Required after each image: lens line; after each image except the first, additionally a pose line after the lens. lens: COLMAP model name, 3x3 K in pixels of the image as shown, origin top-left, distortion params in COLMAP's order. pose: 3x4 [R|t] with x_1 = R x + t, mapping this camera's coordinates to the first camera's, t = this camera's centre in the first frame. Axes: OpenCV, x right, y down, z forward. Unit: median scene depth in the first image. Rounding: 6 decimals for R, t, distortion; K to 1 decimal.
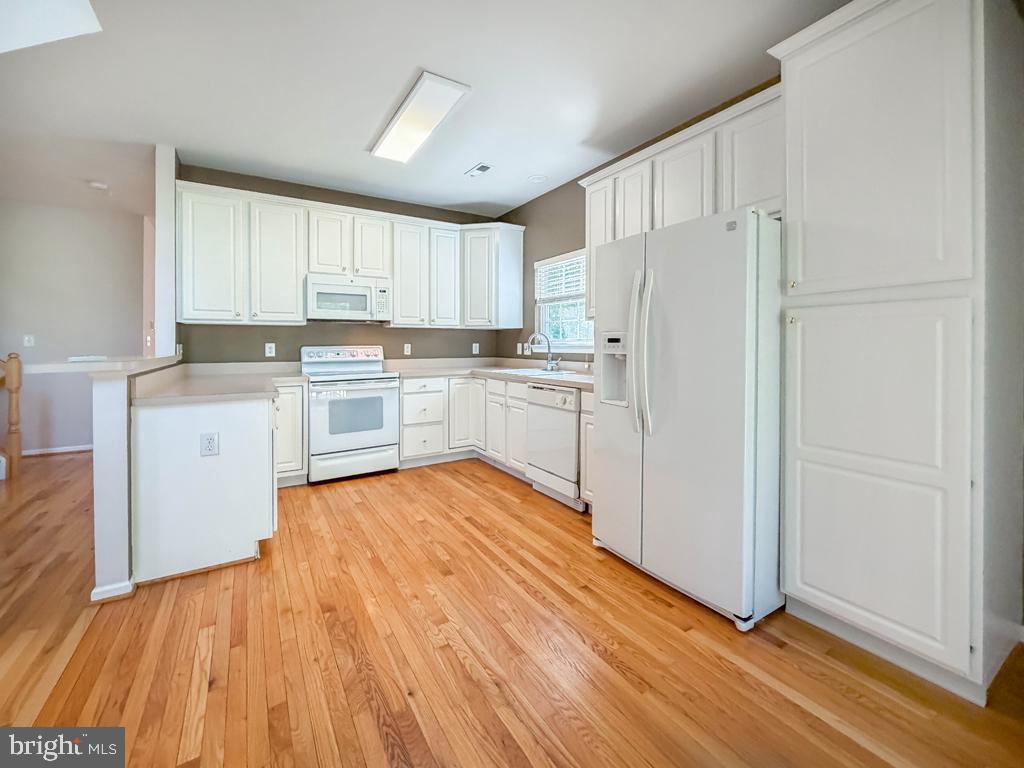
lens RADIAL K [[420.2, 0, 510.5], [0, 420.2, 345.1], [0, 0, 1]] dist [-0.000029, -0.000007]
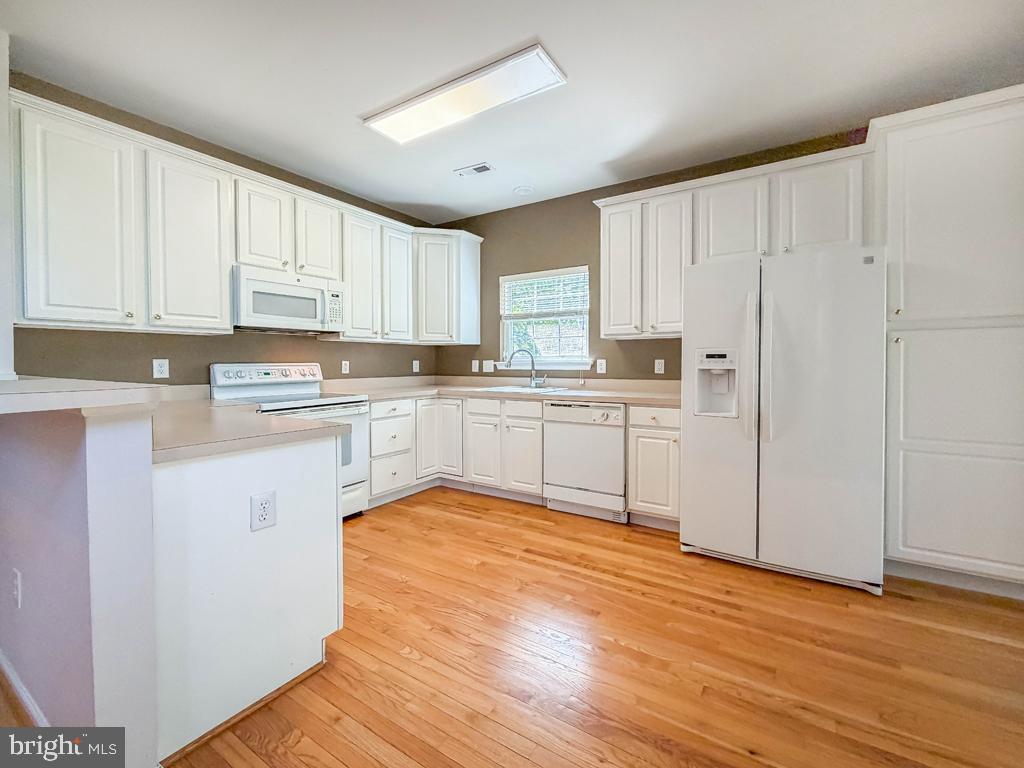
lens RADIAL K [[406.7, 0, 585.7], [0, 406.7, 366.8], [0, 0, 1]] dist [0.000161, 0.000092]
pose [[0.907714, -0.005015, 0.419560, -0.221553], [0.000757, 0.999947, 0.010314, 0.002096], [-0.419589, -0.009045, 0.907669, 0.091570]]
